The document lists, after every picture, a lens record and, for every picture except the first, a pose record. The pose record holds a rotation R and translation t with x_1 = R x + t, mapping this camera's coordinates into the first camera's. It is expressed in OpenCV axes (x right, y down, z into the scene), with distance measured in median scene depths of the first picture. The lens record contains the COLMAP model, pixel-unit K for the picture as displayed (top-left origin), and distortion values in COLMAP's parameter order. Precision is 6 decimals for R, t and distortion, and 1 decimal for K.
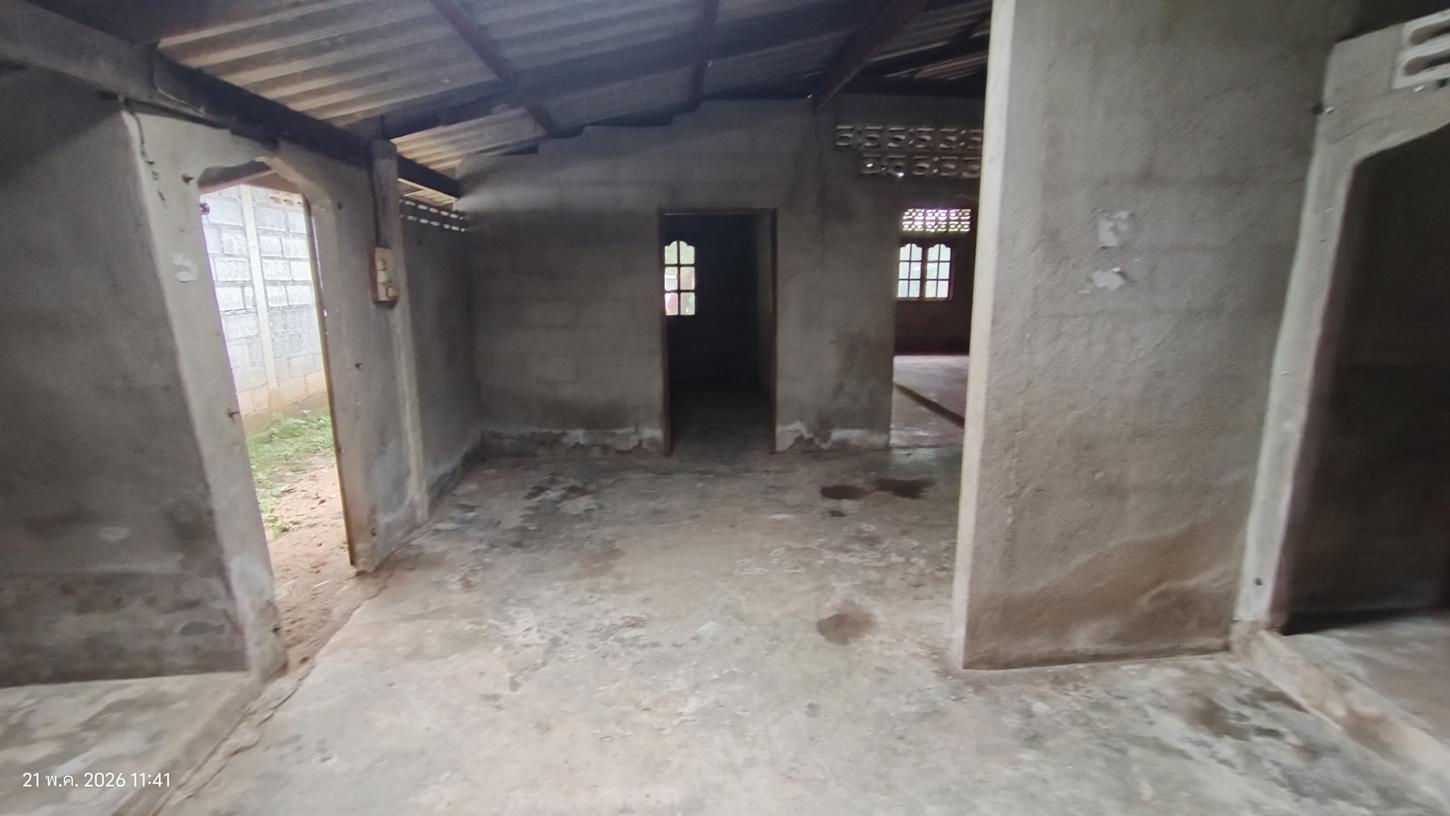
lens RADIAL K [[665.3, 0, 713.9], [0, 665.3, 413.9], [0, 0, 1]] dist [-0.032750, 0.017778]
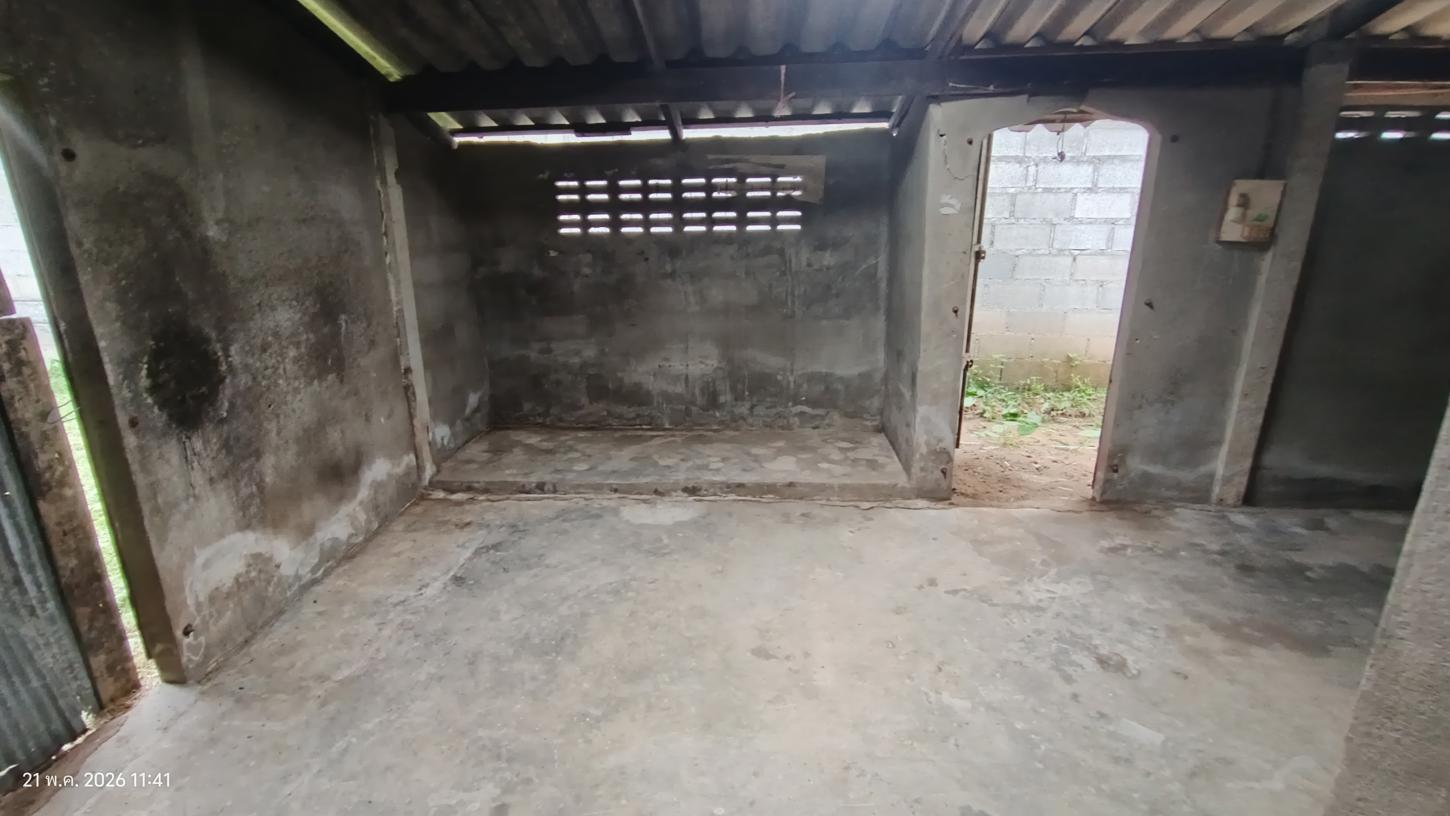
lens RADIAL K [[665.3, 0, 713.9], [0, 665.3, 413.9], [0, 0, 1]] dist [-0.032750, 0.017778]
pose [[-0.151561, 0.288372, -0.945447, 0.538448], [-0.202851, 0.927064, 0.315283, -0.098103], [0.967409, 0.239570, -0.082010, 0.478199]]
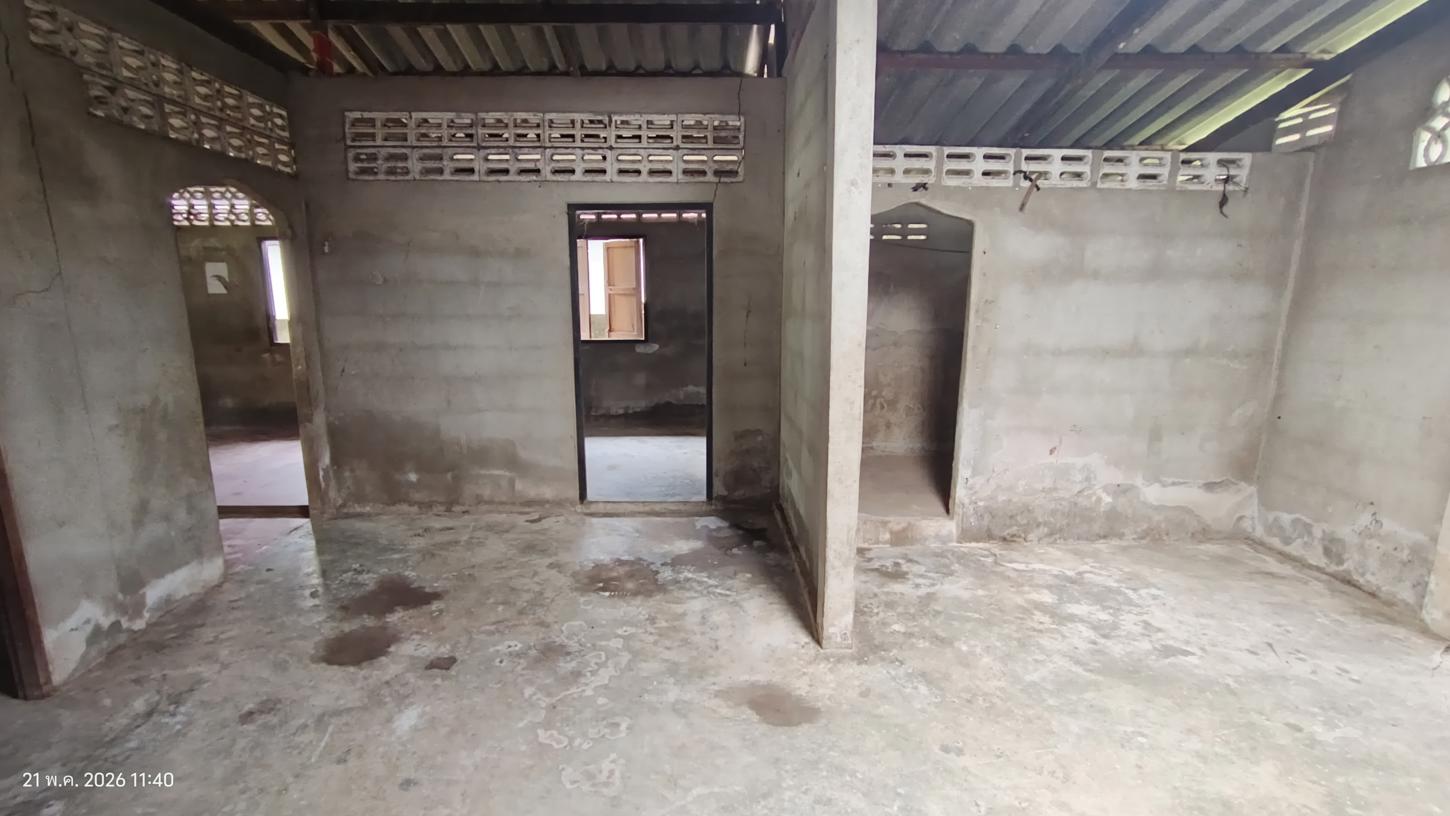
lens RADIAL K [[665.3, 0, 713.9], [0, 665.3, 413.9], [0, 0, 1]] dist [-0.032750, 0.017778]
pose [[0.050041, -0.182910, 0.981855, -0.500043], [0.215623, 0.961881, 0.168200, -0.173432], [-0.975194, 0.203293, 0.087573, 0.820479]]
